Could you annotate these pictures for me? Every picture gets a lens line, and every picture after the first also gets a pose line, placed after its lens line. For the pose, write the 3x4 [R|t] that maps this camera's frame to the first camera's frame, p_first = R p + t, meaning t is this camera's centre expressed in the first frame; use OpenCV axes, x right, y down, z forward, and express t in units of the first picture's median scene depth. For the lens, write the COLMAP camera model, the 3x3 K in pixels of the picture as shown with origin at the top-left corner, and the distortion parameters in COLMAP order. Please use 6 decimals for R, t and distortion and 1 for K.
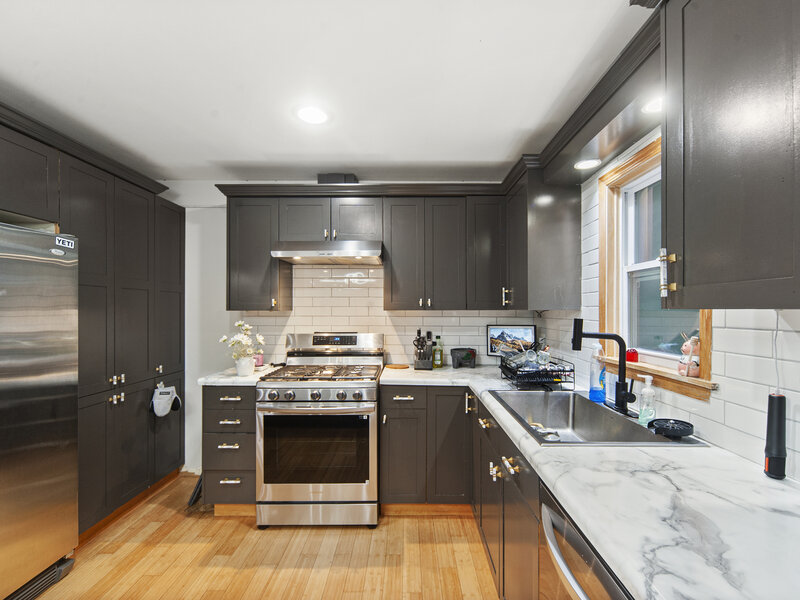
lens RADIAL K [[349.9, 0, 401.3], [0, 349.9, 304.7], [0, 0, 1]] dist [-0.000201, 0.000074]
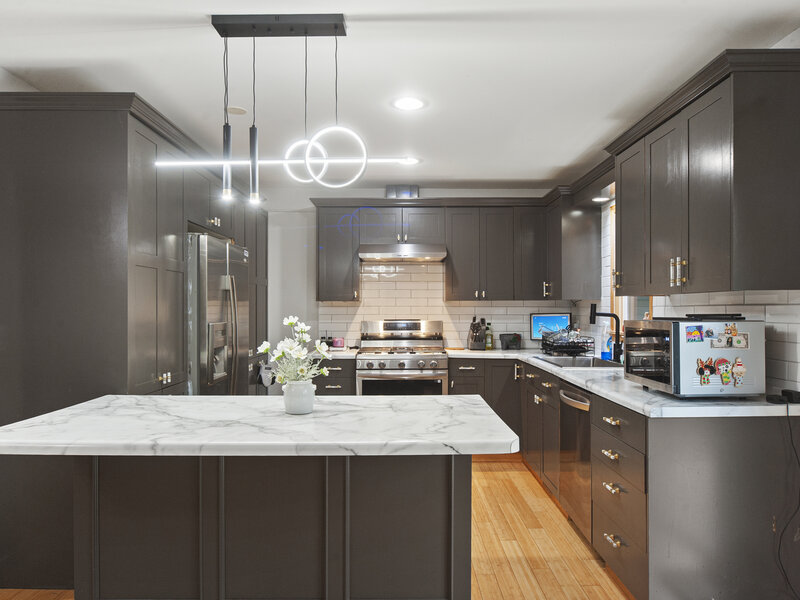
lens RADIAL K [[536.1, 0, 399.9], [0, 536.1, 299.8], [0, 0, 1]] dist [0.001403, 0.000083]
pose [[0.999928, -0.001088, 0.011938, -0.229305], [0.001087, 0.999999, 0.000103, 0.012388], [-0.011938, -0.000090, 0.999929, -0.845713]]
